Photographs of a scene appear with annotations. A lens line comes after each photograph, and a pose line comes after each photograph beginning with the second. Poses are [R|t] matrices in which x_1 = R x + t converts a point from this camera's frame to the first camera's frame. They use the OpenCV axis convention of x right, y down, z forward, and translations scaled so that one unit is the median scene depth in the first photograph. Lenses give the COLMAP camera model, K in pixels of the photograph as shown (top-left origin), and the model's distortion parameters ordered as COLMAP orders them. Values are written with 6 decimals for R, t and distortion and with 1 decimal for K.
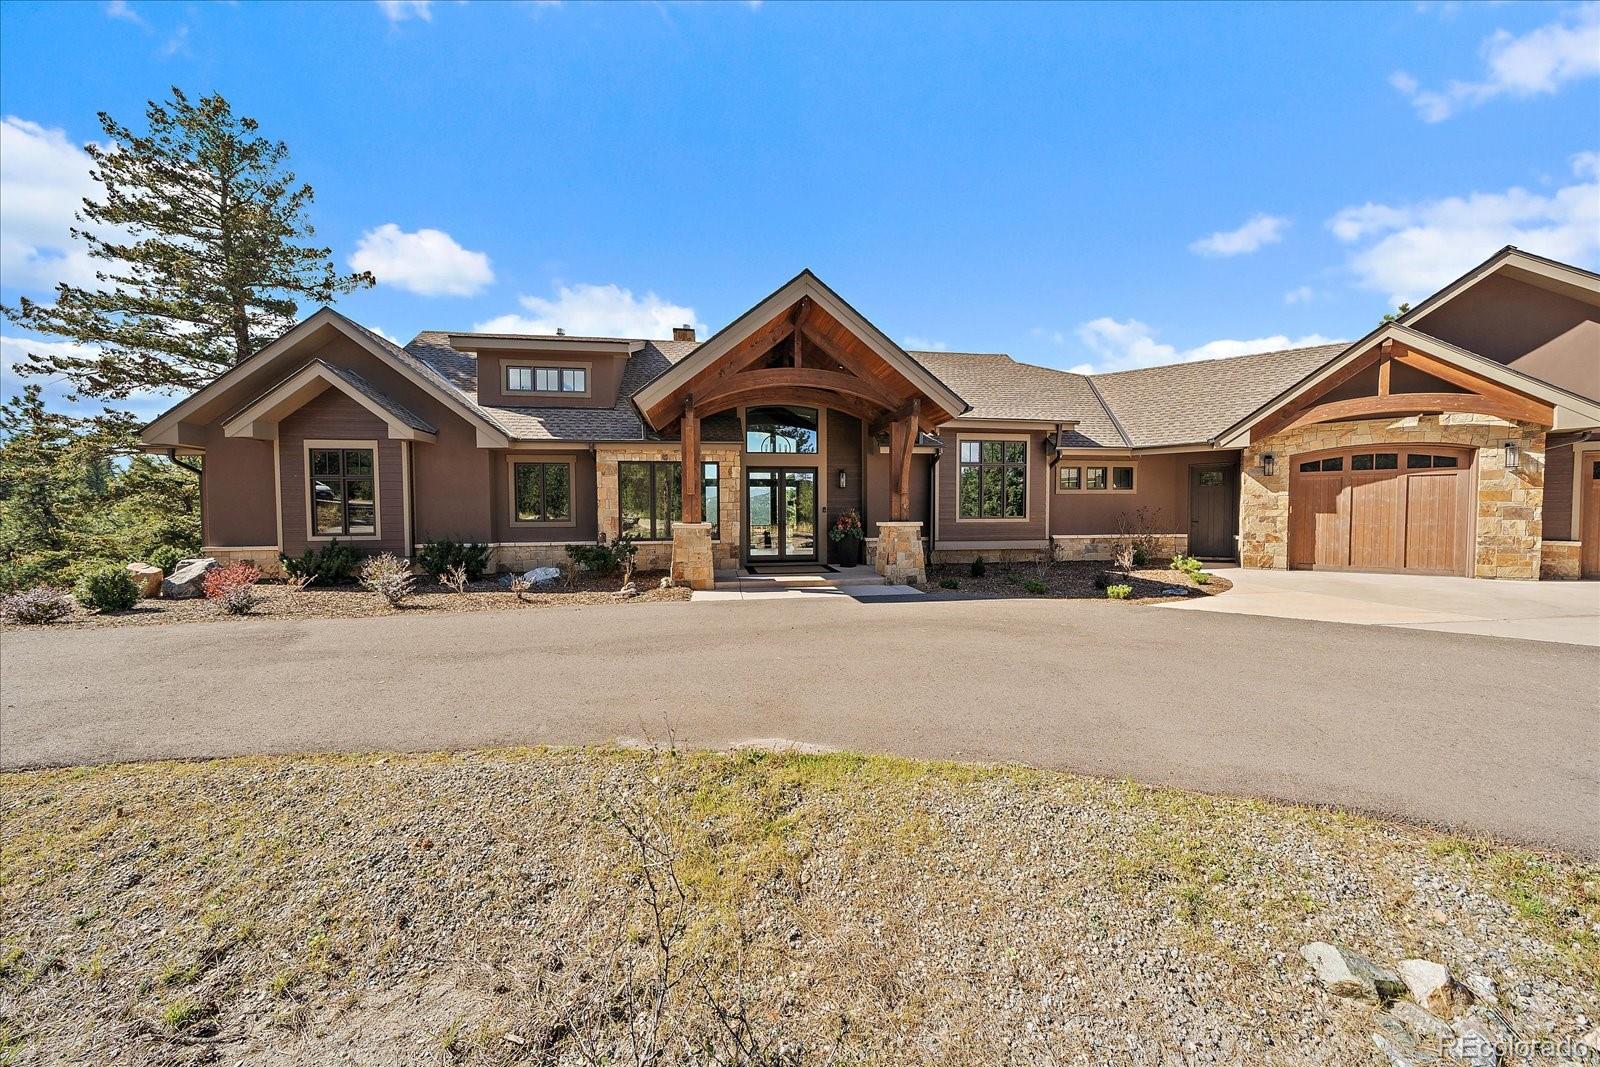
lens RADIAL K [[559.4, 0, 800.0], [0, 559.4, 533.5], [0, 0, 1]] dist [-0.003565, -0.000085]
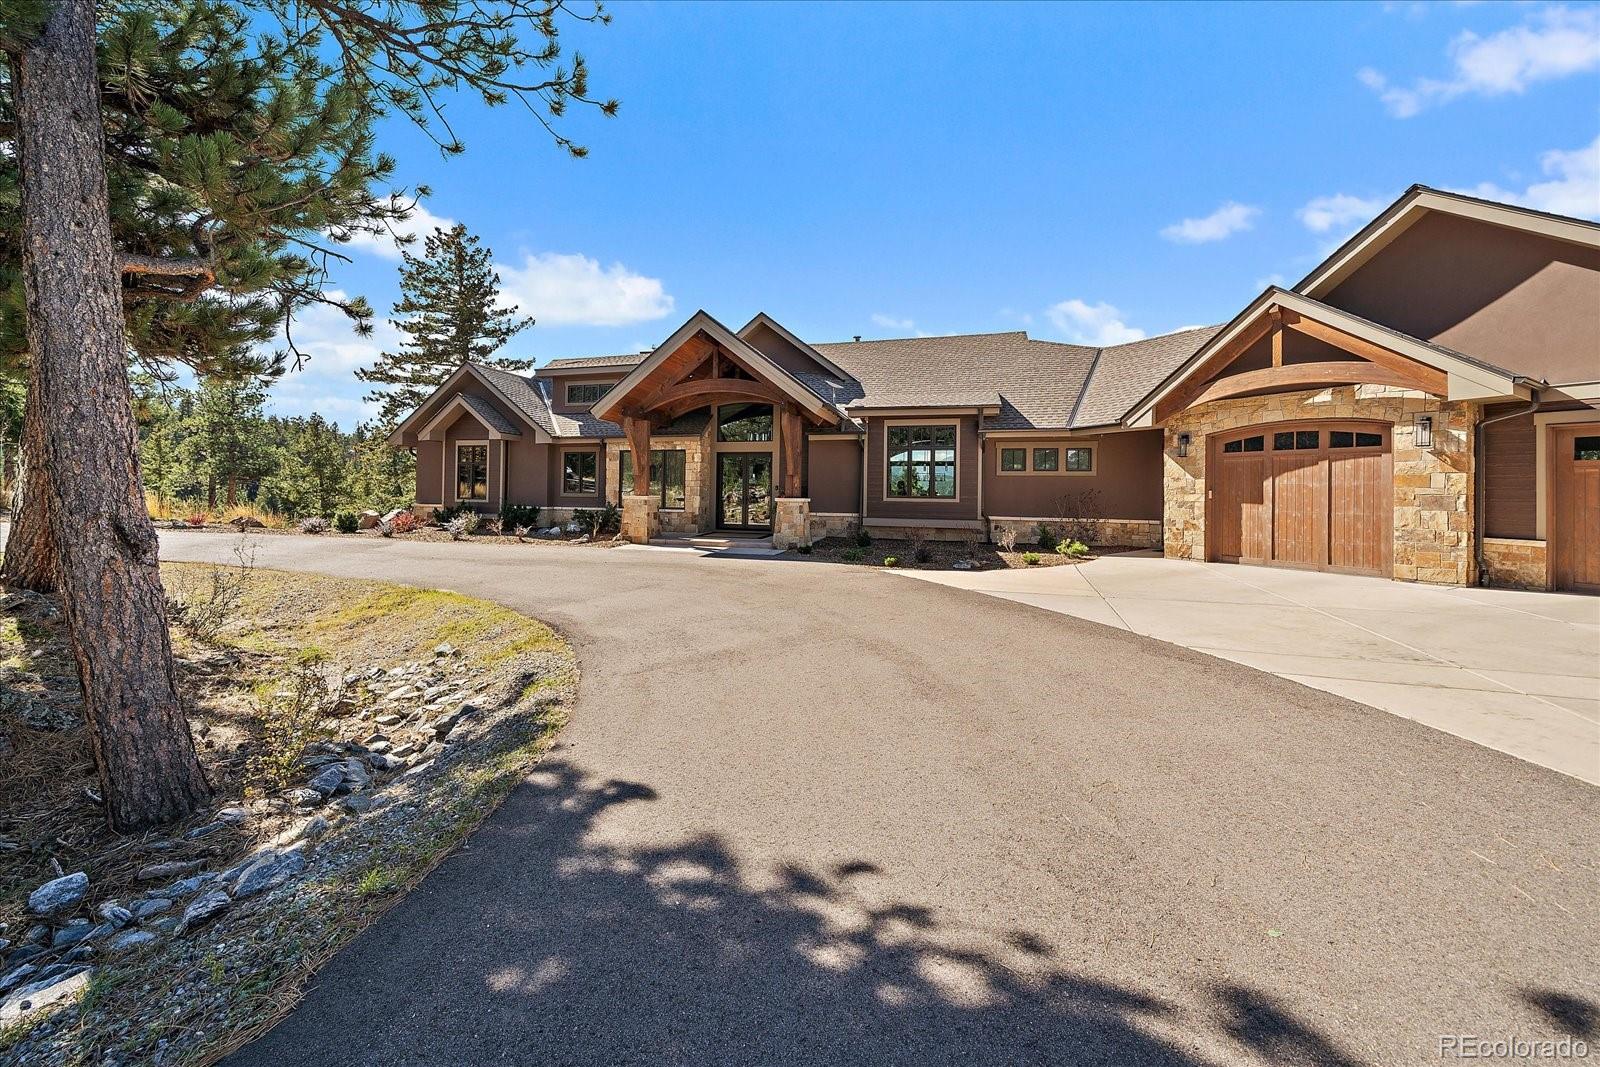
lens RADIAL K [[647.5, 0, 800.9], [0, 647.5, 485.4], [0, 0, 1]] dist [0.001003, 0.000059]
pose [[0.898028, 0.012025, -0.439773, 0.807147], [-0.033285, 0.998618, -0.040664, 0.007470], [0.438677, 0.051155, 0.897188, -0.246388]]
